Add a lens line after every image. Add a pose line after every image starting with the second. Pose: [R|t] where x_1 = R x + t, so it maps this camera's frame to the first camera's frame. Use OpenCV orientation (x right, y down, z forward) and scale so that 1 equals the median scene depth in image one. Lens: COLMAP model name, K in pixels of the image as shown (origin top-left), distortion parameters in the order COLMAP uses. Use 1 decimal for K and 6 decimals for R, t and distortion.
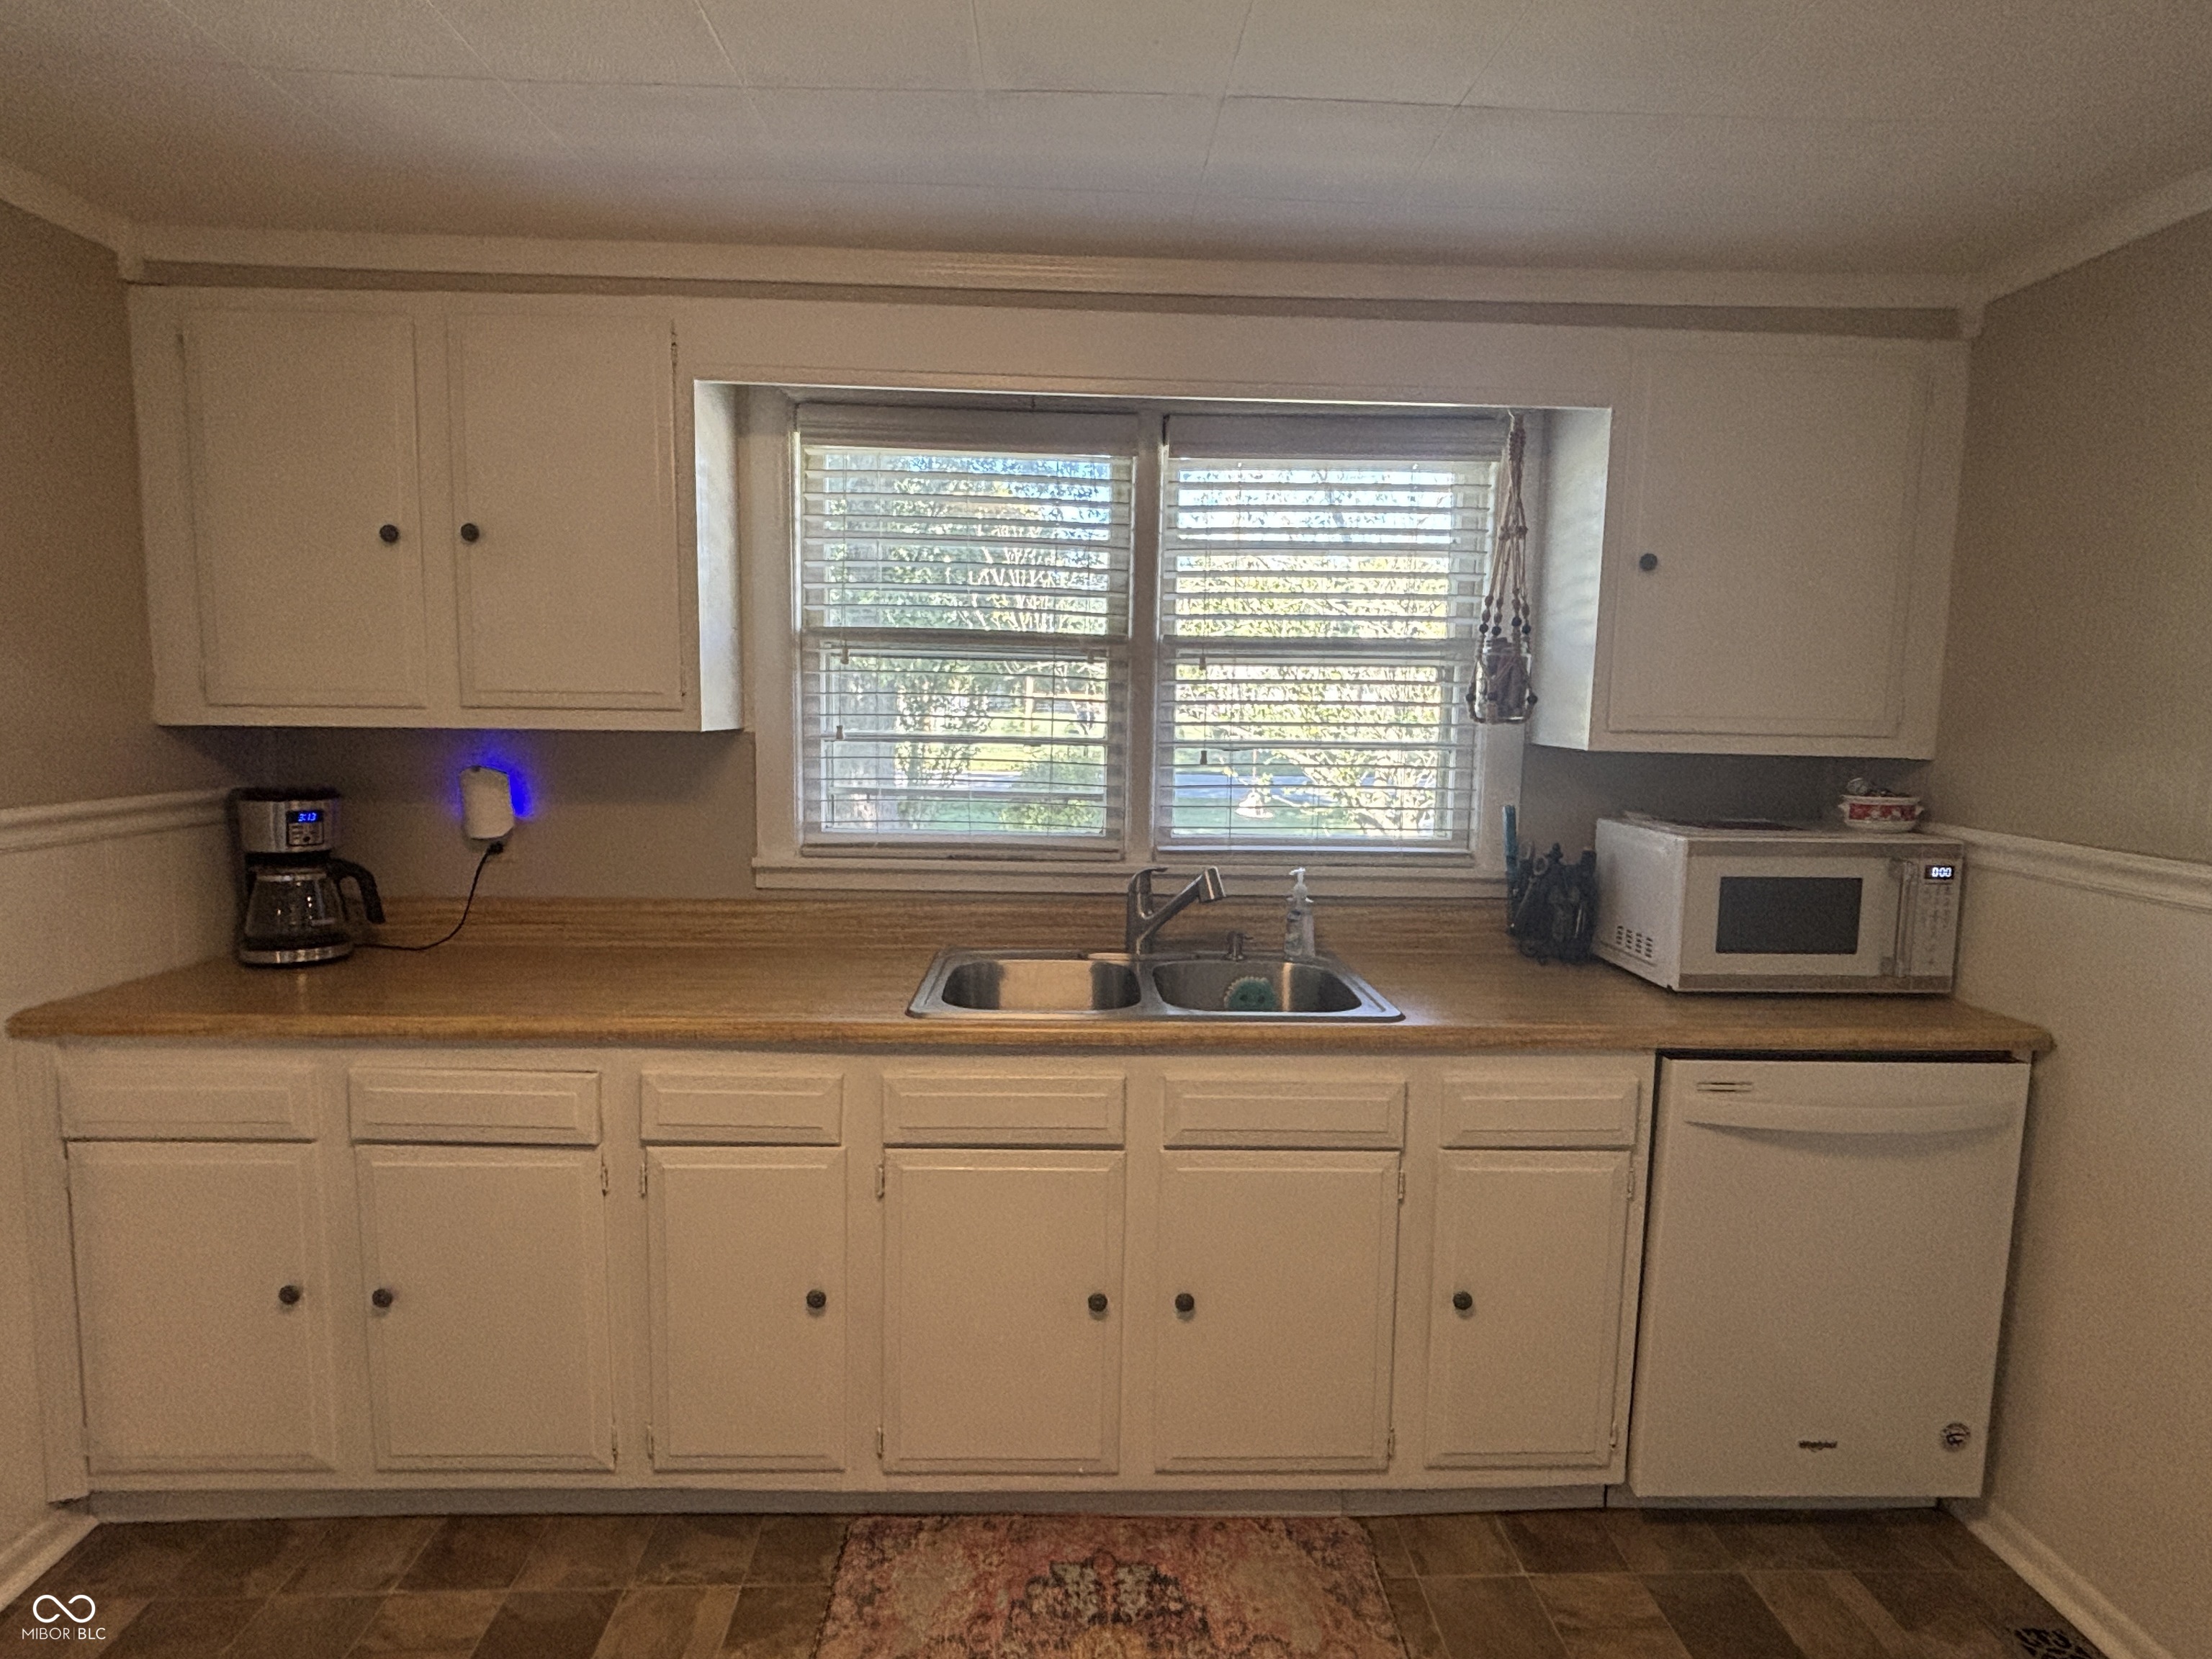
lens RADIAL K [[1169.9, 0, 1111.5], [0, 1169.9, 826.0], [0, 0, 1]] dist [0.002528, -0.008356]
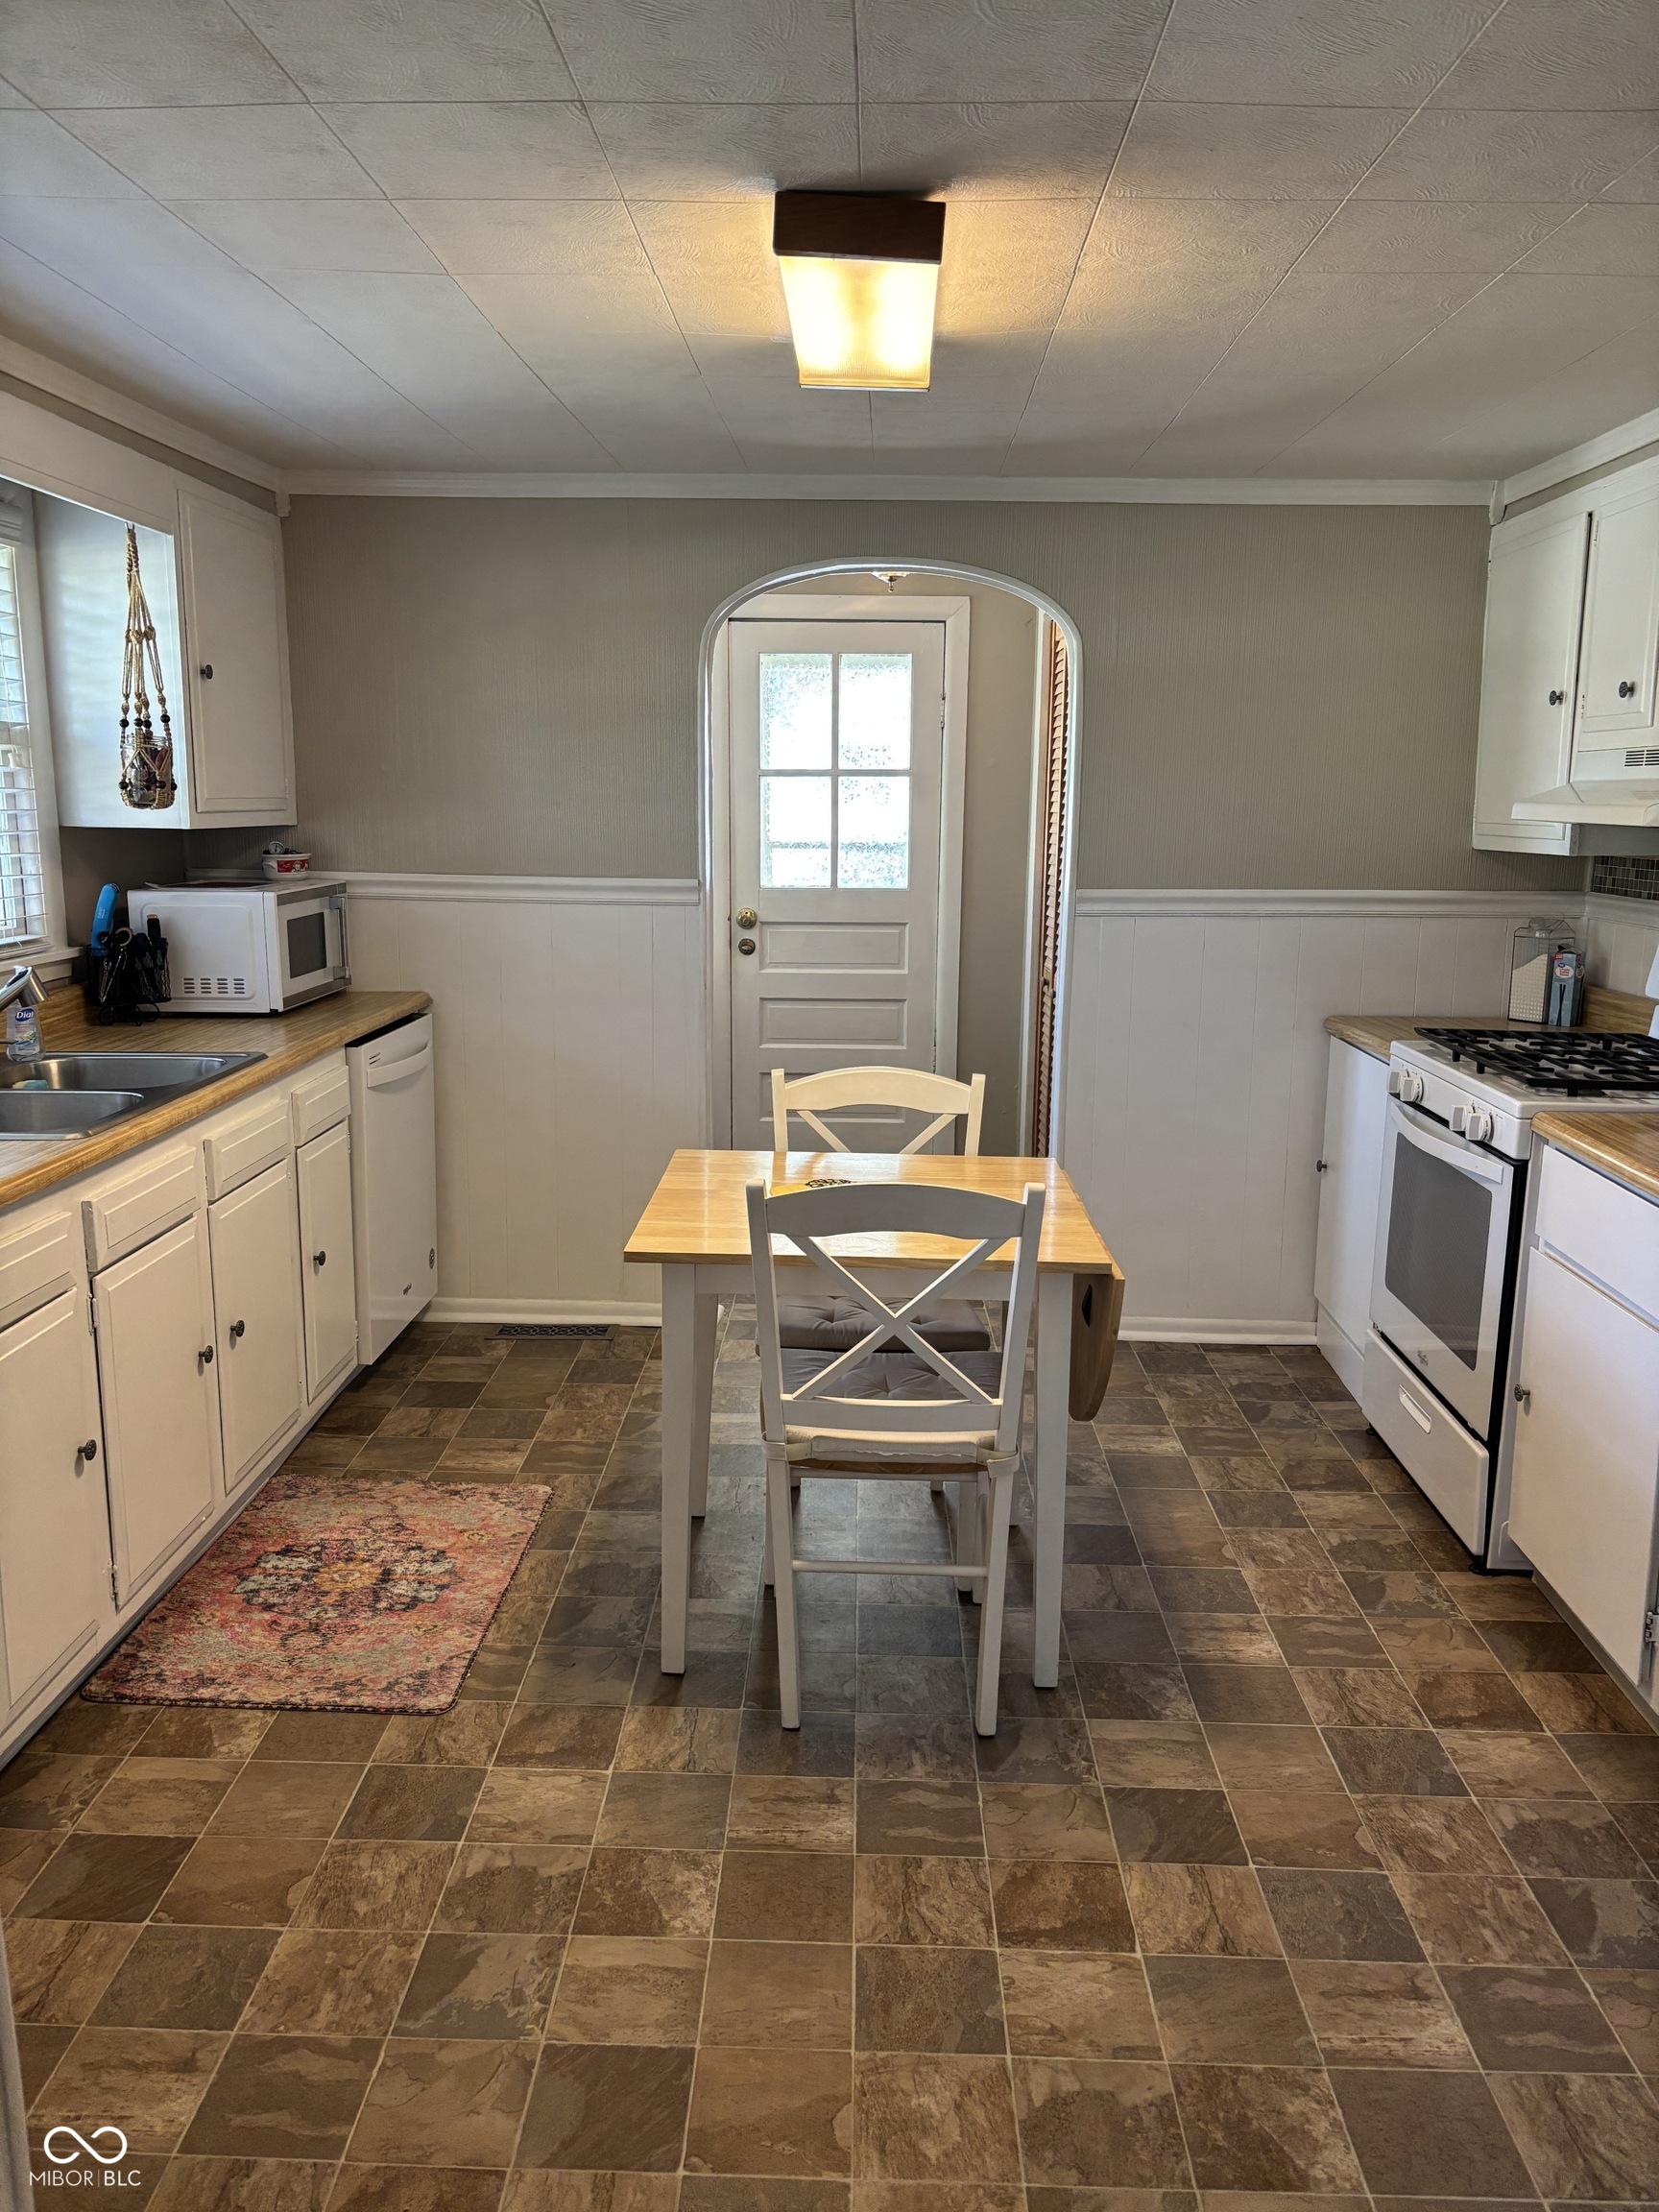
lens RADIAL K [[1672.9, 0, 817.1], [0, 1672.9, 1118.4], [0, 0, 1]] dist [0.014028, -0.005614]
pose [[0.069588, -0.210479, 0.975118, -1.289883], [0.097559, 0.974238, 0.203327, -0.063539], [-0.992794, 0.080983, 0.088329, 0.245819]]
